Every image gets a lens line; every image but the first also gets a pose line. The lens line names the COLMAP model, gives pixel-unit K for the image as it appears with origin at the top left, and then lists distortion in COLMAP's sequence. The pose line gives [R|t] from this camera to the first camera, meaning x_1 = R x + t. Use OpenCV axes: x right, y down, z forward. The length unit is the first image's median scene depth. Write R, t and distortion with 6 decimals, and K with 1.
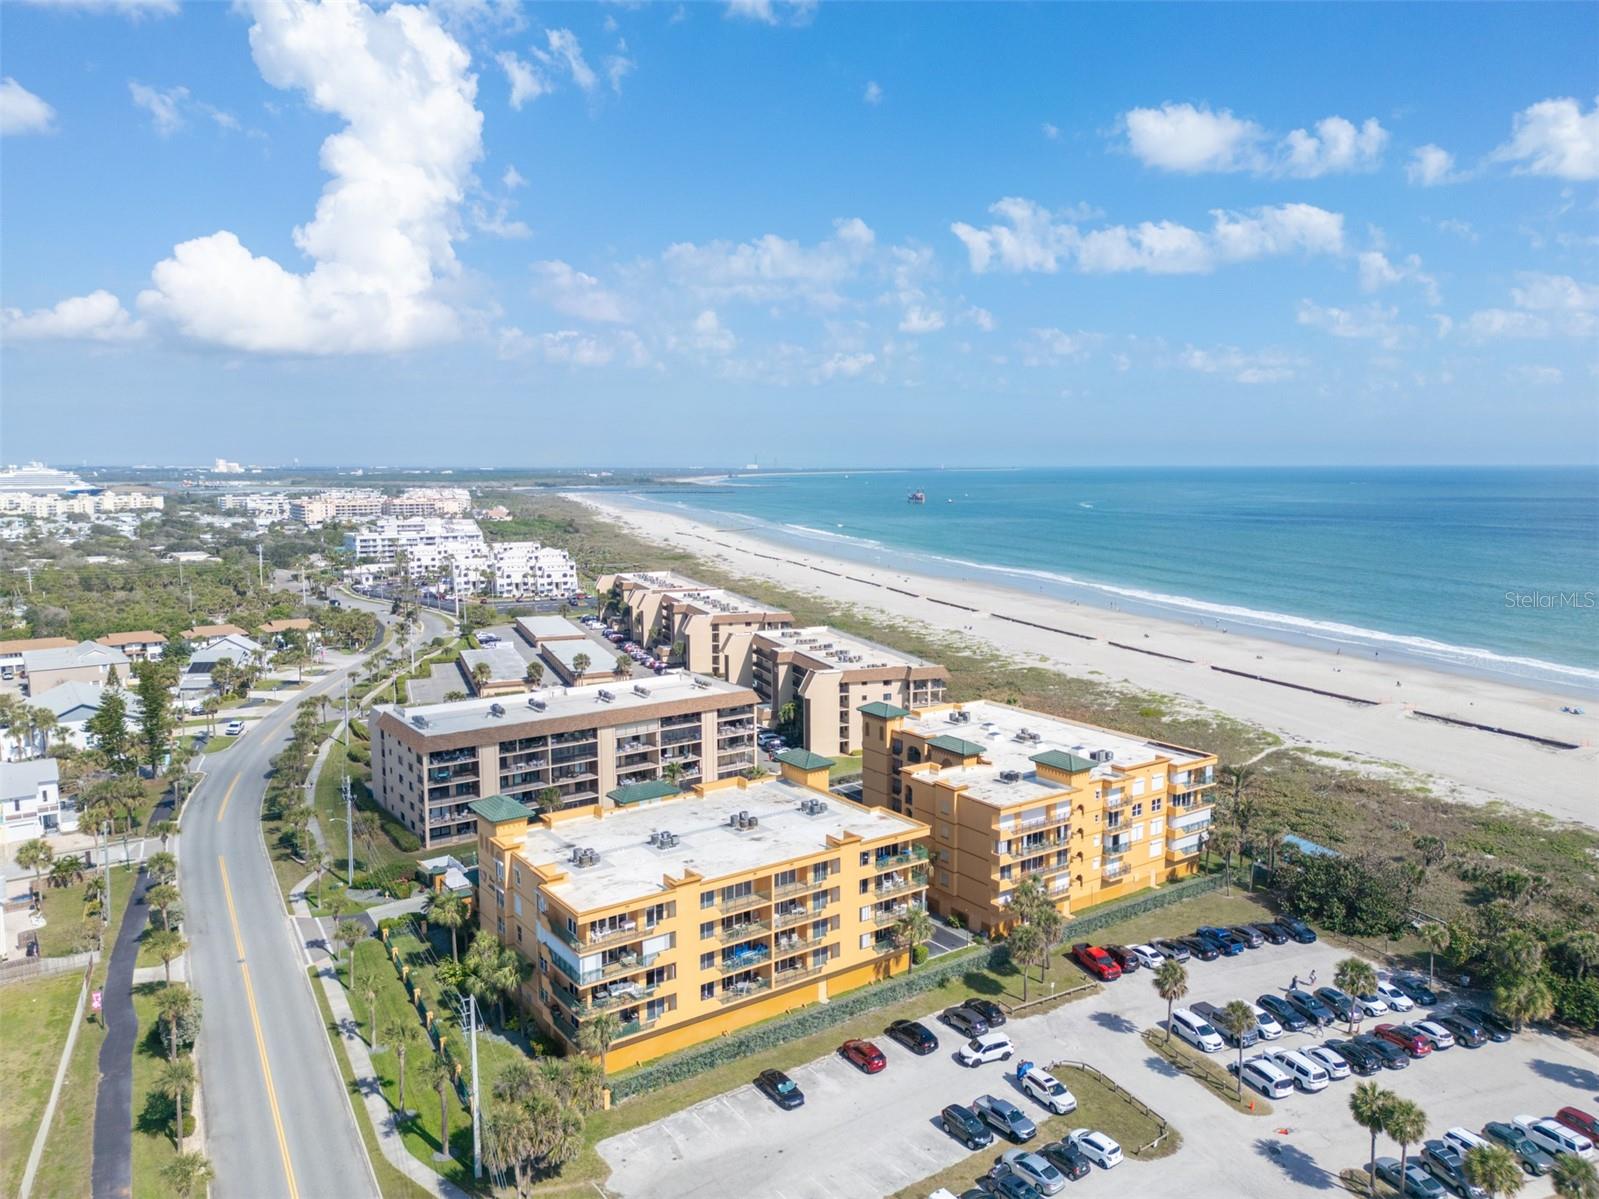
lens RADIAL K [[1133.5, 0, 802.5], [0, 1133.5, 597.7], [0, 0, 1]] dist [0.064136, -0.058464]
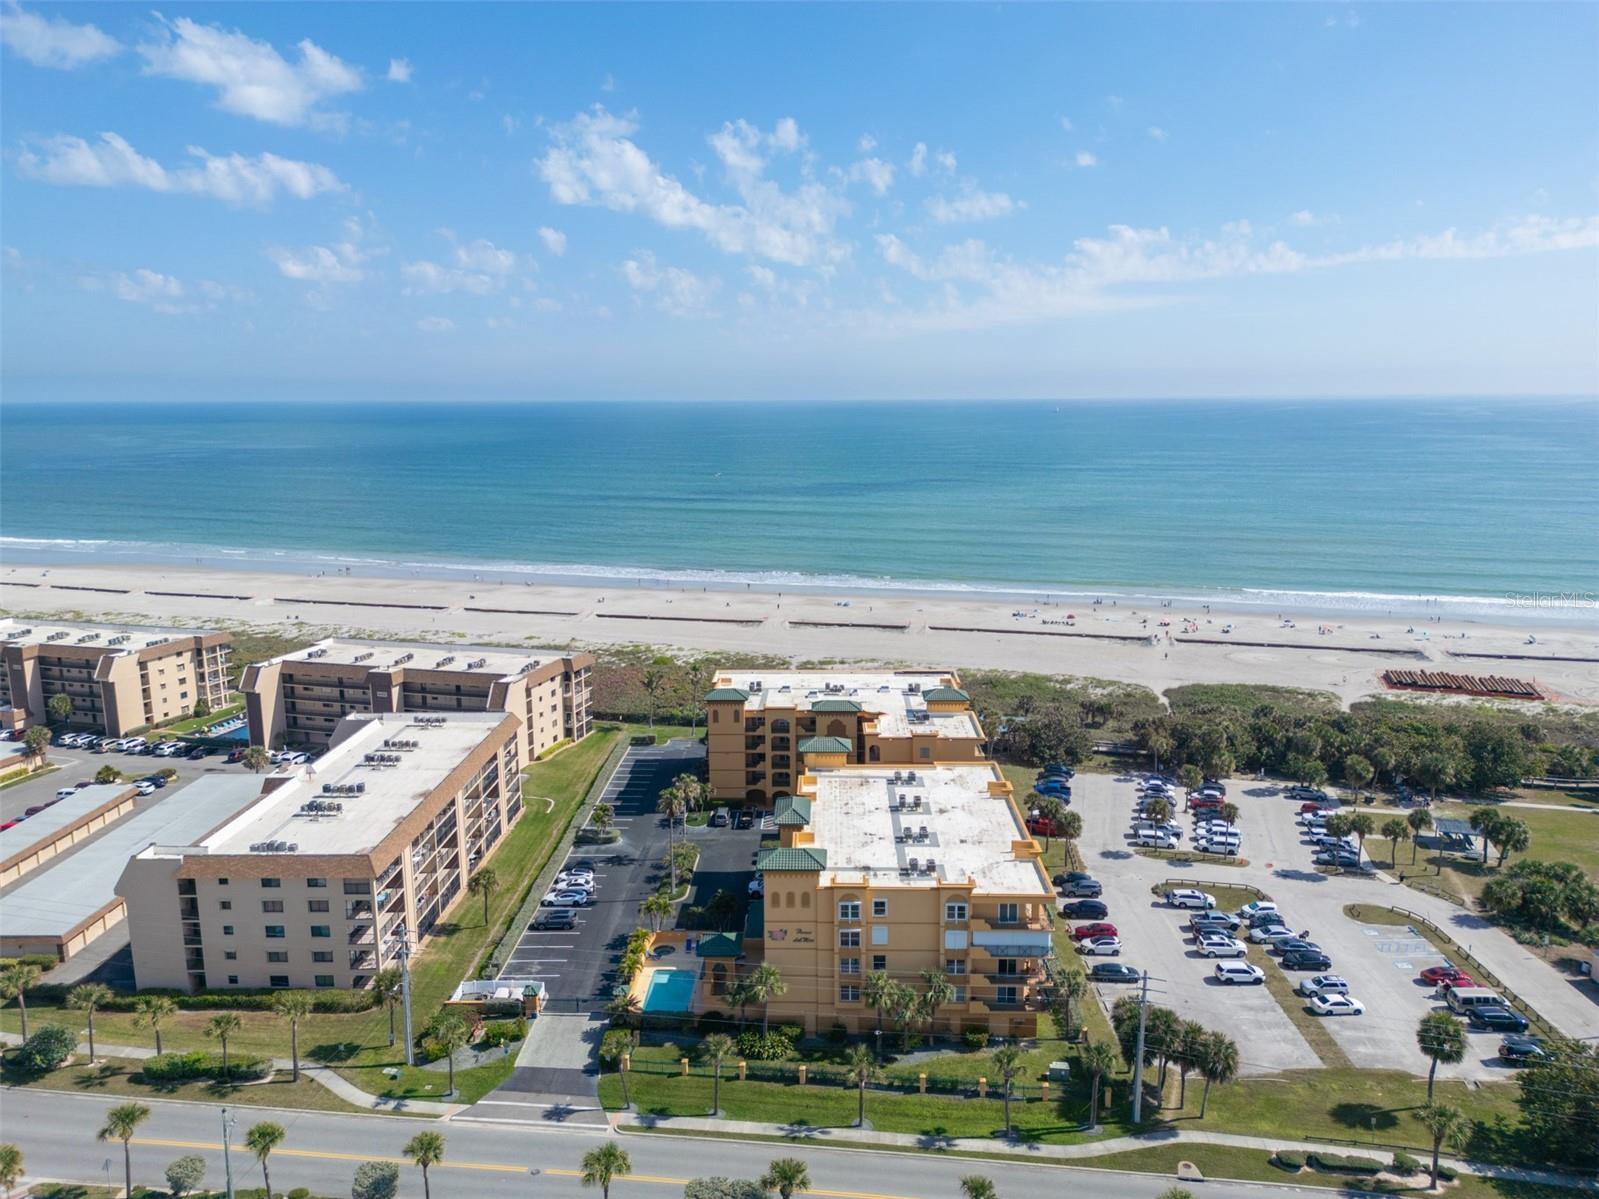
lens RADIAL K [[1126.5, 0, 798.3], [0, 1126.5, 637.6], [0, 0, 1]] dist [0.047582, -0.000485]
pose [[0.603479, -0.174182, 0.778122, -0.980052], [0.103859, 0.984707, 0.139878, -0.132168], [-0.790586, -0.003598, 0.612340, 0.426203]]
